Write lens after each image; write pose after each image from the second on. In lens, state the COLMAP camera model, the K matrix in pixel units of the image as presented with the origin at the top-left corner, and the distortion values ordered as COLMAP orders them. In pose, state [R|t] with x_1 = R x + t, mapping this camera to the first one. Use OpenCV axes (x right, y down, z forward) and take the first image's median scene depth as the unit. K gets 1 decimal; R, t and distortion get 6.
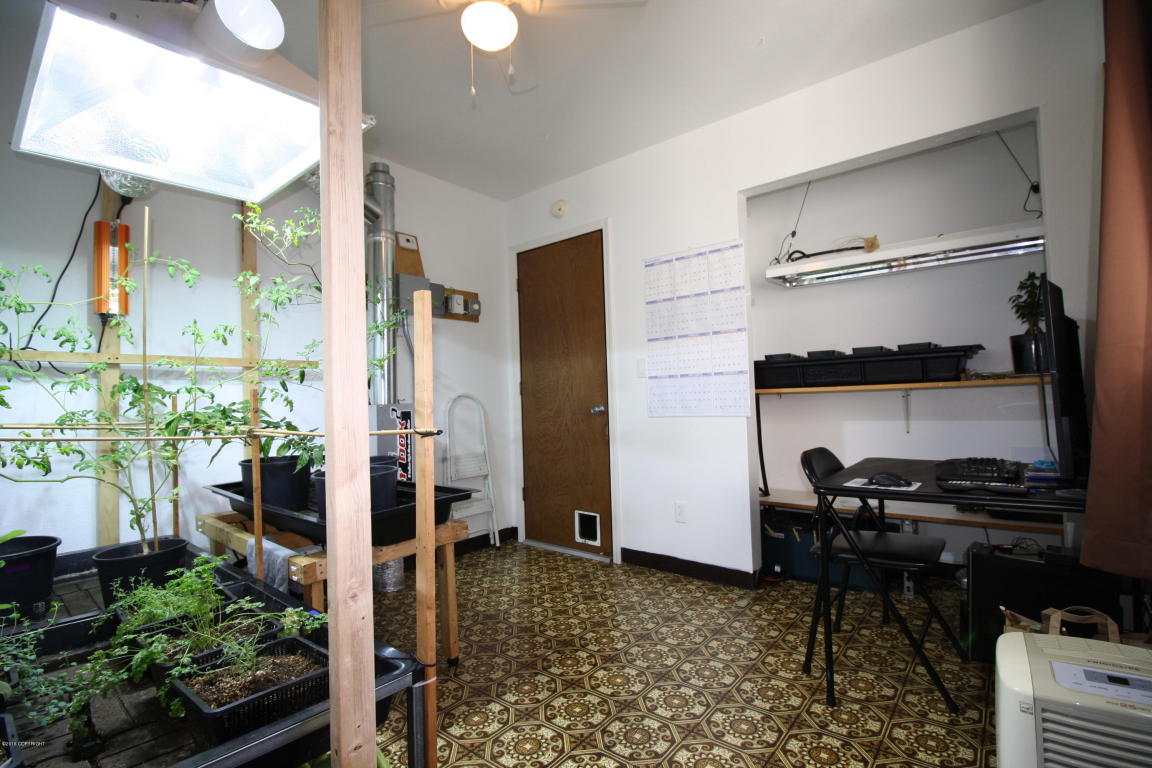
lens RADIAL K [[537.7, 0, 573.6], [0, 537.7, 379.7], [0, 0, 1]] dist [-0.002016, -0.011674]
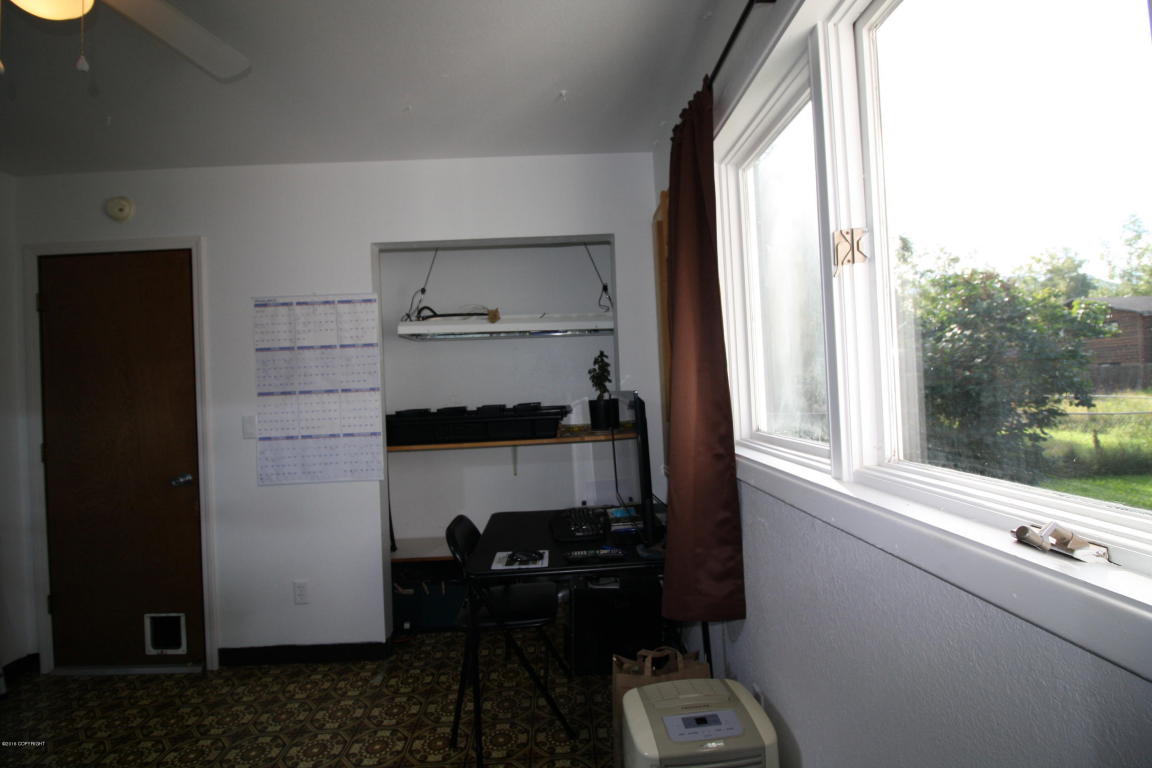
lens RADIAL K [[537.7, 0, 574.9], [0, 537.7, 378.2], [0, 0, 1]] dist [-0.002016, -0.011674]
pose [[0.747961, 0.008325, 0.663690, -0.051560], [-0.004597, 0.999962, -0.007361, -0.099790], [-0.663726, 0.002455, 0.747971, 0.046133]]
